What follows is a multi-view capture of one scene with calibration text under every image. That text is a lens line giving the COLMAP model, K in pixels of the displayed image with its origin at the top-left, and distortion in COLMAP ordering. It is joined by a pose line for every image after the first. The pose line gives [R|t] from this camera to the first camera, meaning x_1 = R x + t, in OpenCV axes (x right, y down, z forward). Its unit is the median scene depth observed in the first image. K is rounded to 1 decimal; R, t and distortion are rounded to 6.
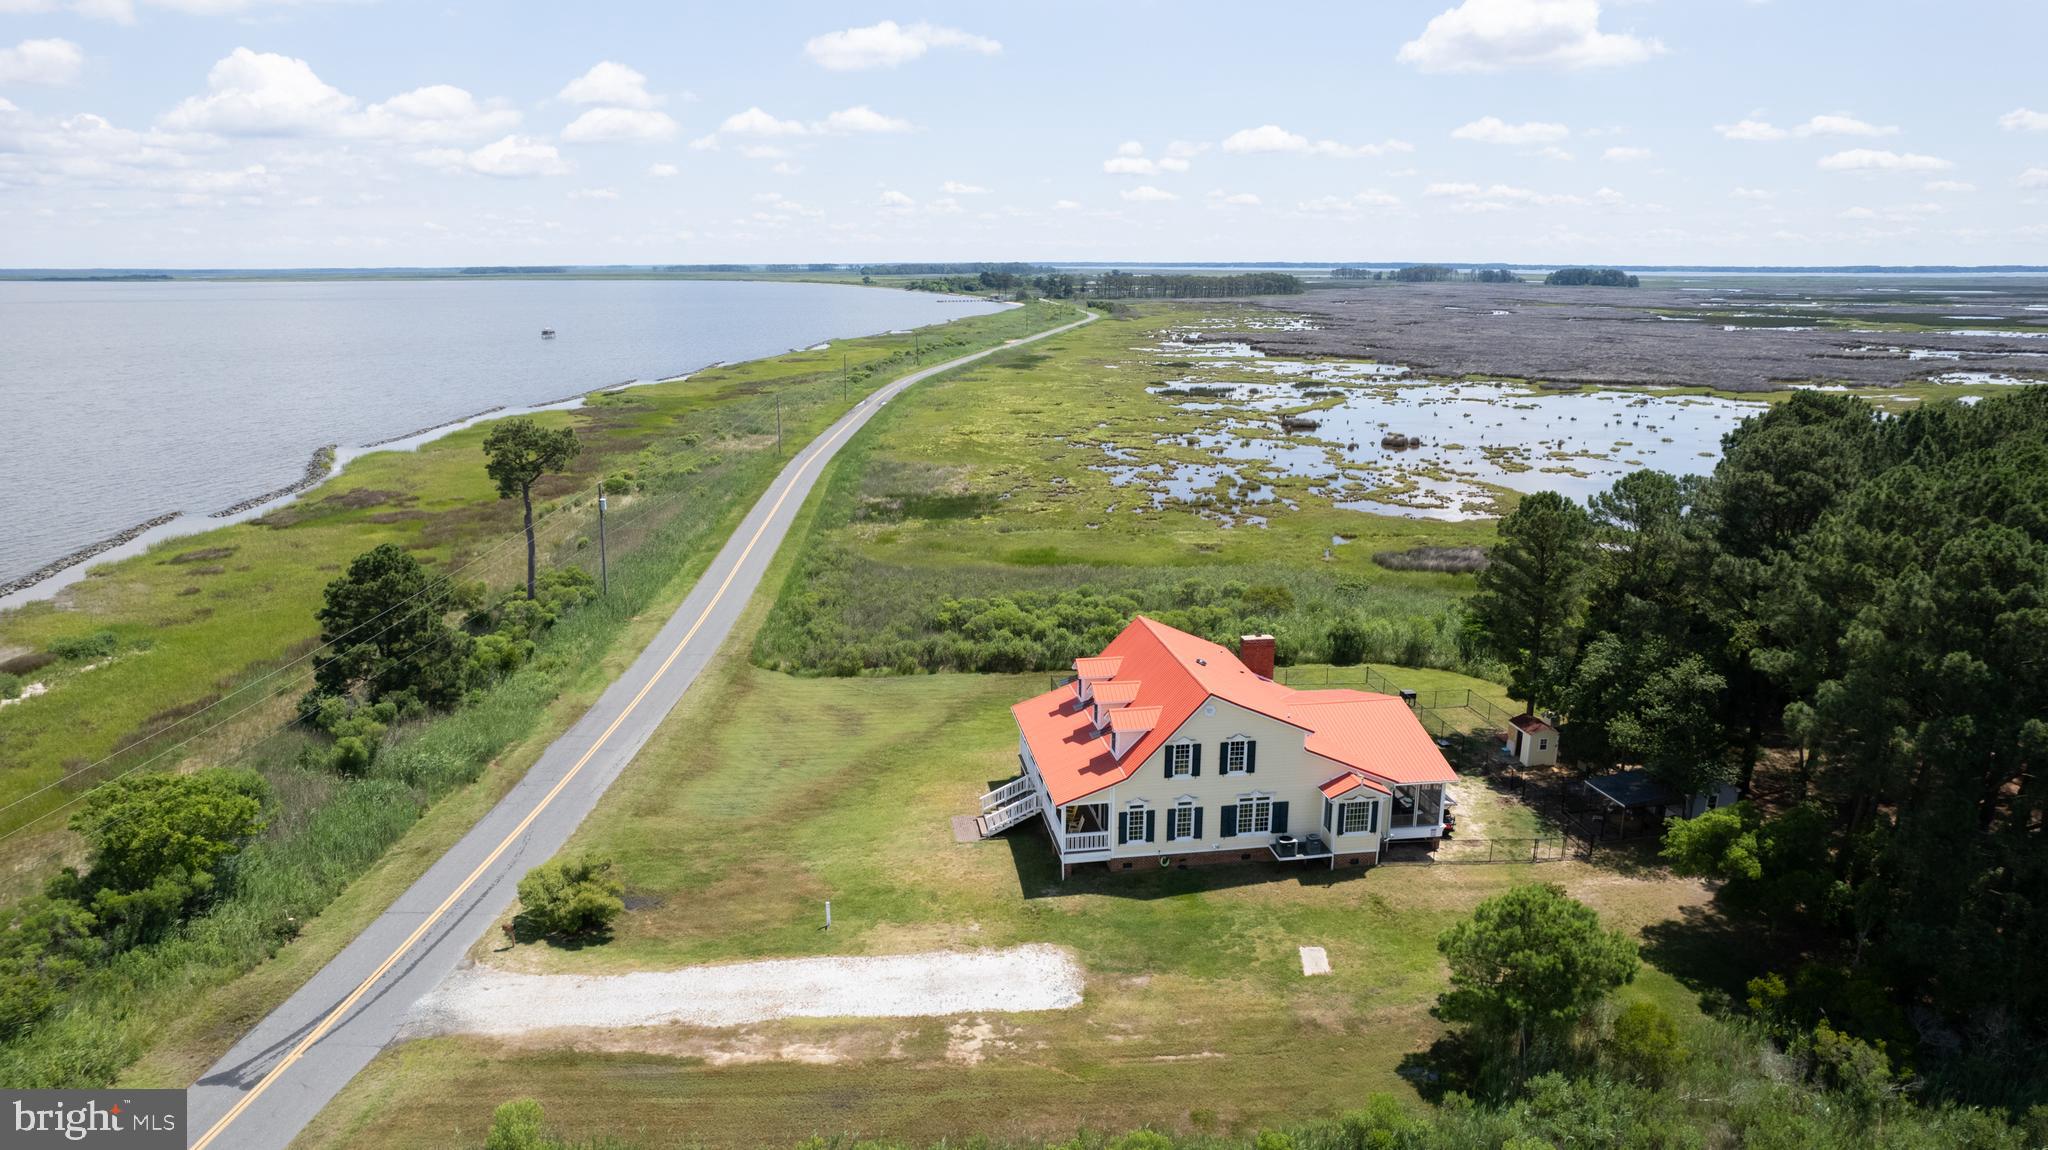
lens RADIAL K [[1320.5, 0, 1008.5], [0, 1320.5, 518.4], [0, 0, 1]] dist [-0.074849, 0.066604]
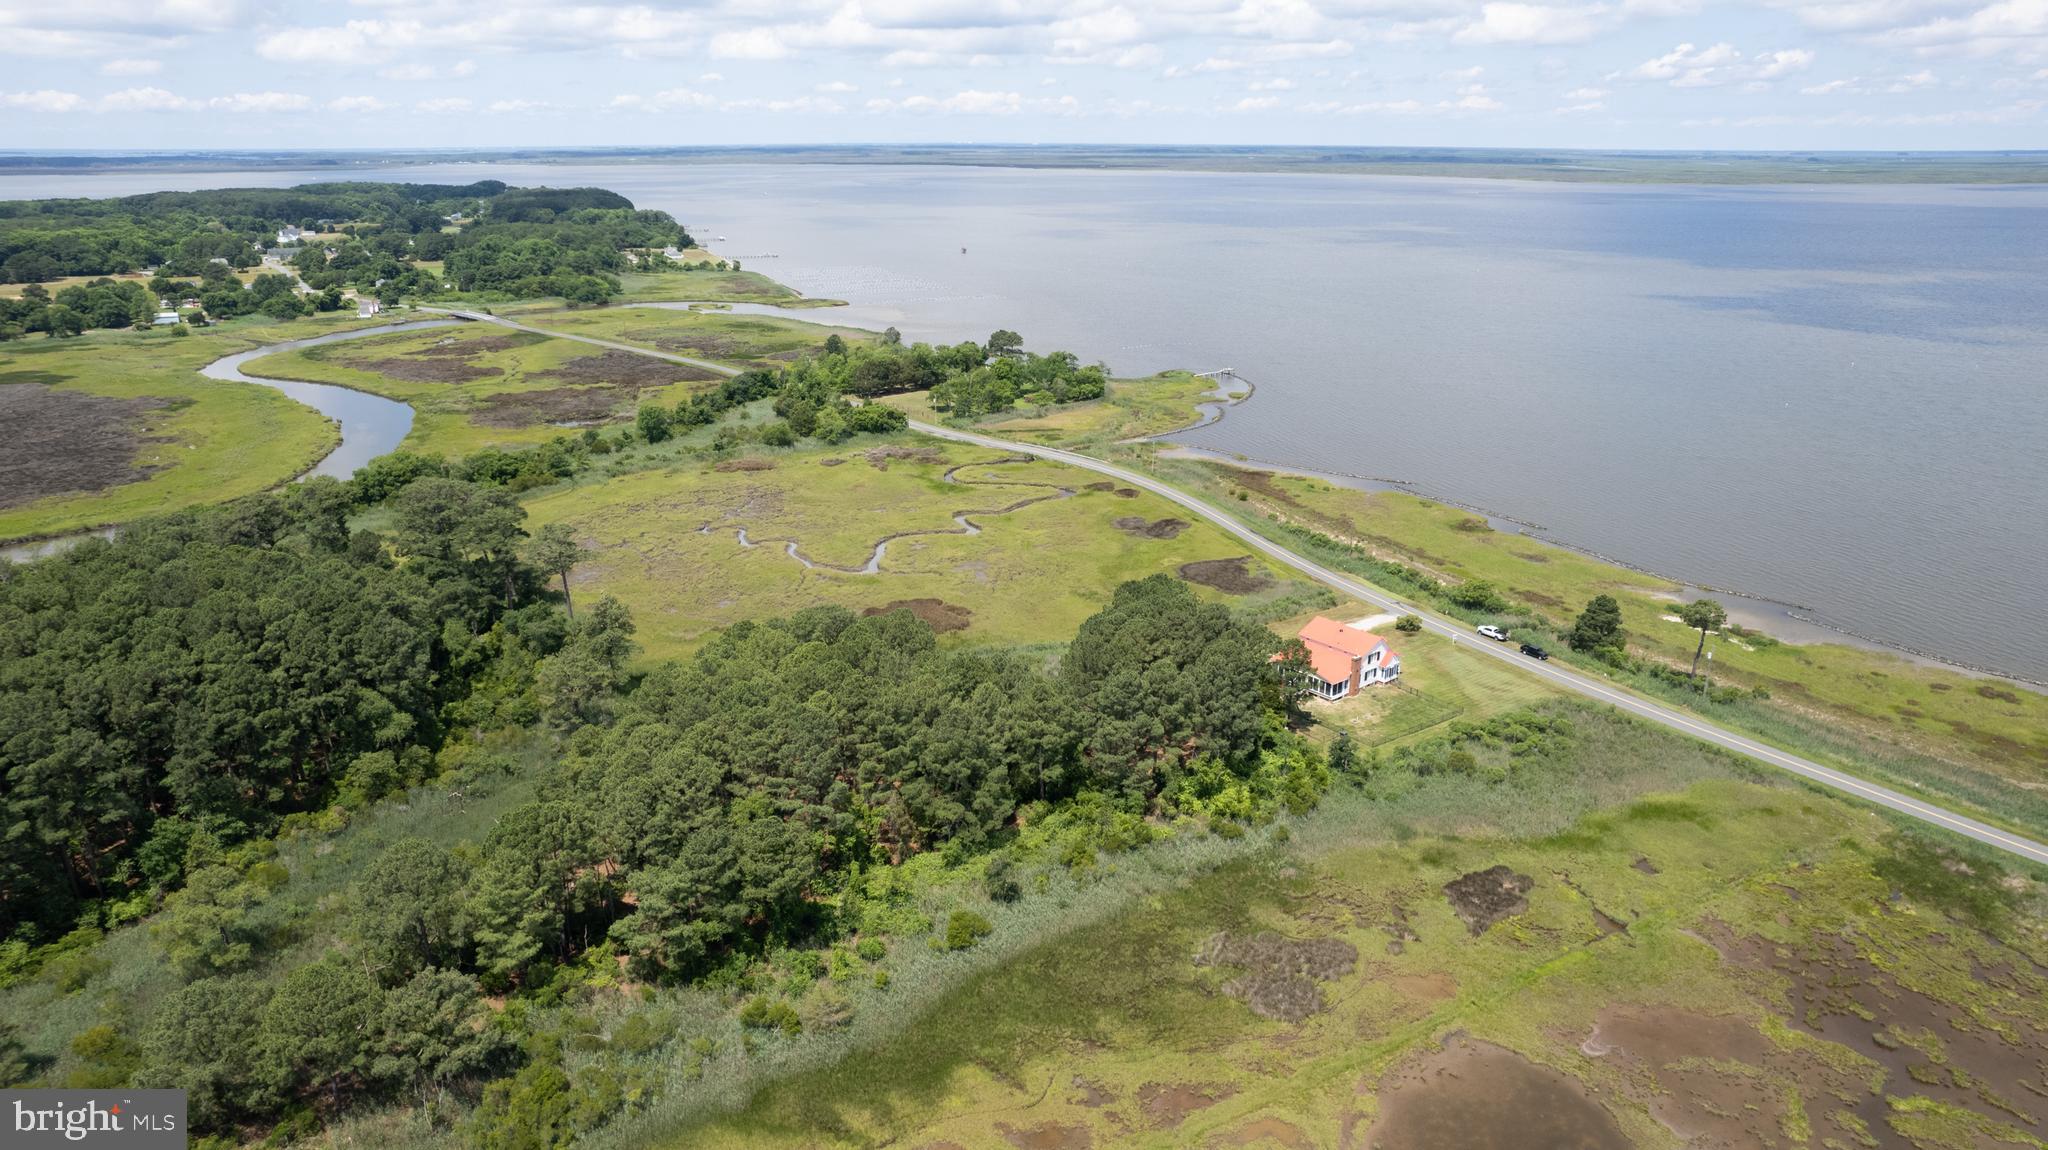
lens RADIAL K [[1320.5, 0, 1017.7], [0, 1320.5, 540.8], [0, 0, 1]] dist [-0.074849, 0.066604]
pose [[-0.851571, 0.153167, -0.501364, 2.728187], [-0.102145, 0.889559, 0.445255, -1.645720], [0.514191, 0.430378, -0.741877, 3.229223]]
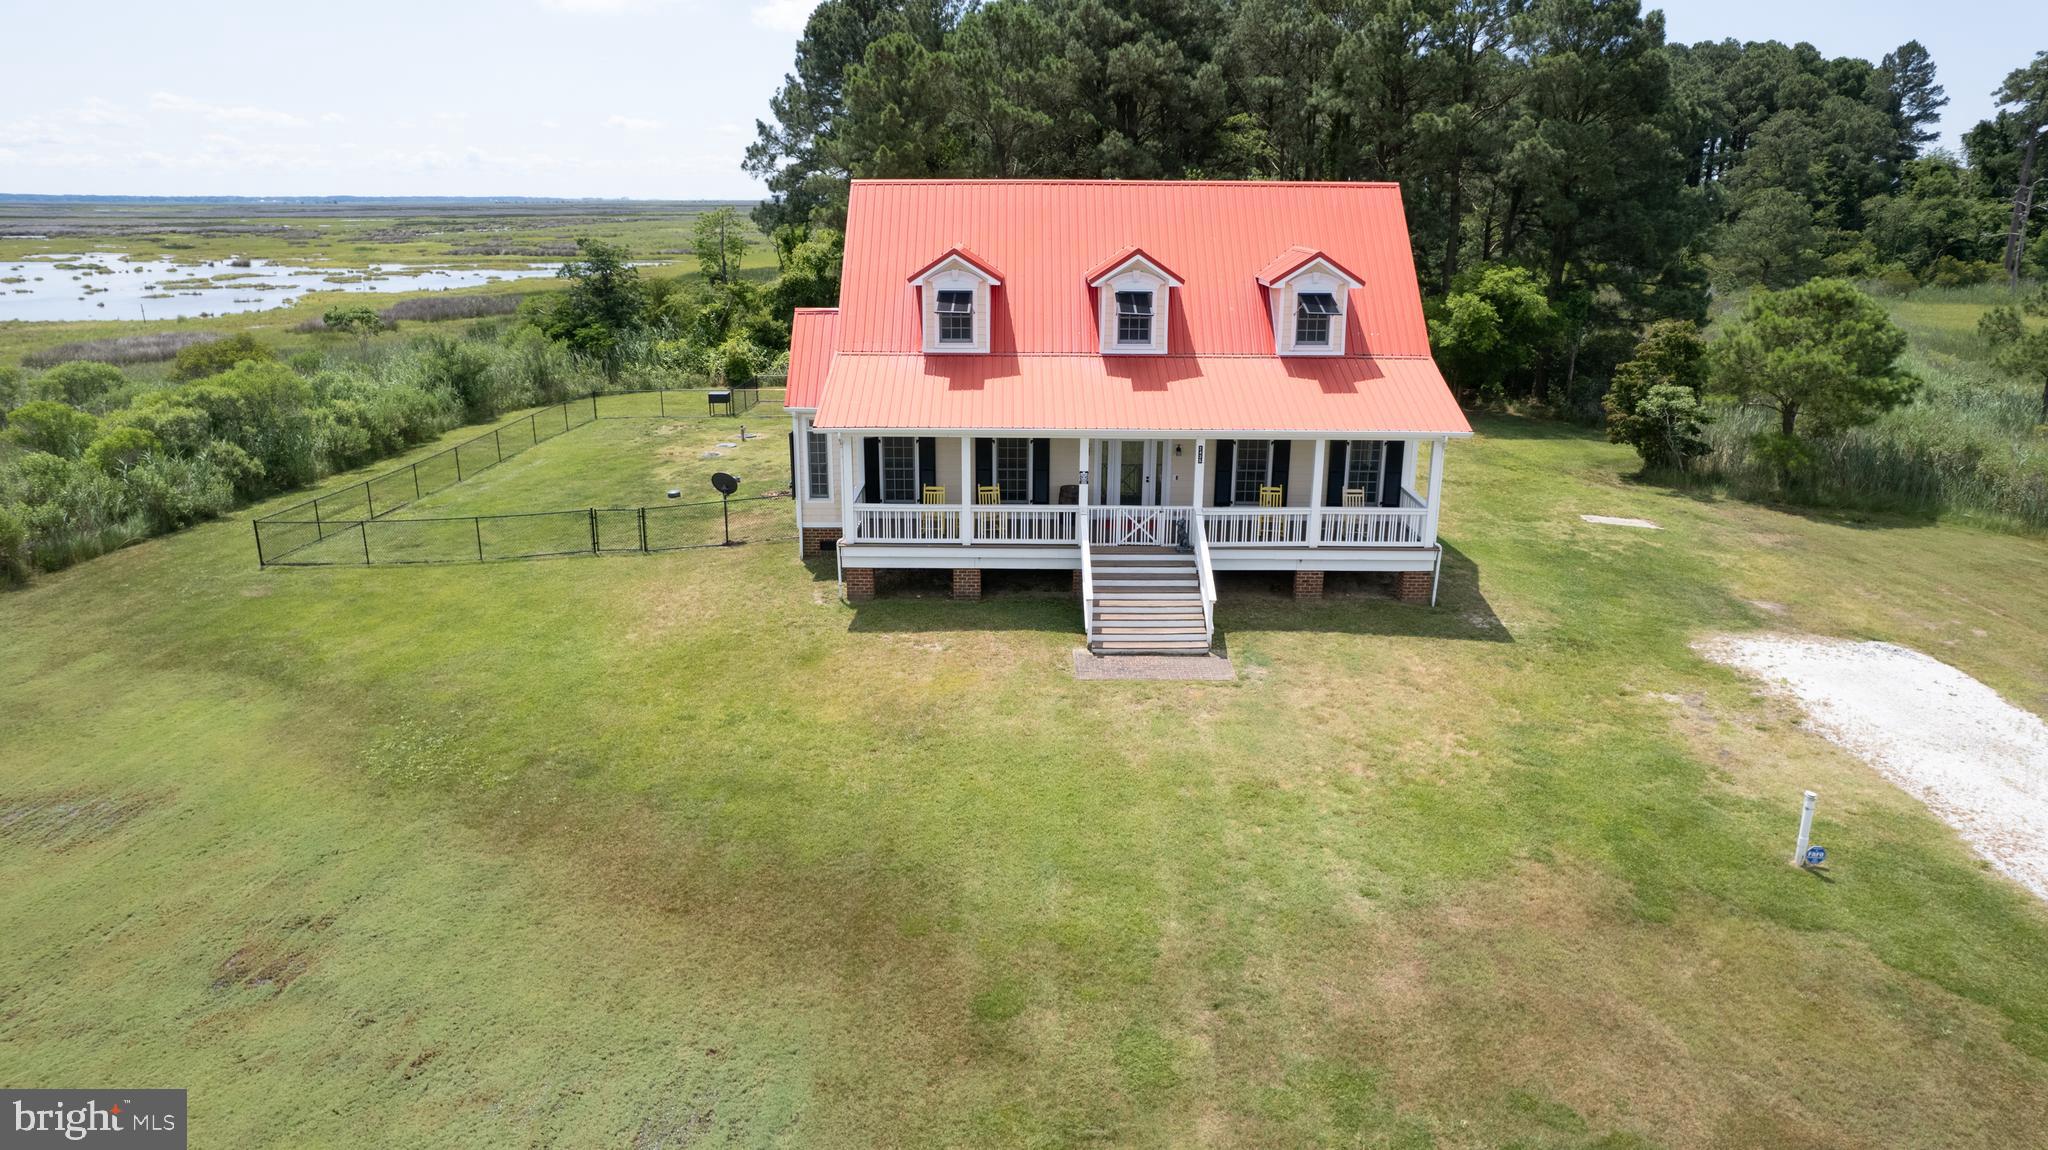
lens RADIAL K [[1320.5, 0, 1015.7], [0, 1320.5, 568.6], [0, 0, 1]] dist [-0.074849, 0.066604]
pose [[0.147844, -0.266997, 0.952289, -0.420203], [0.184172, 0.953461, 0.238733, 0.123113], [-0.971711, 0.140089, 0.190137, 1.047875]]
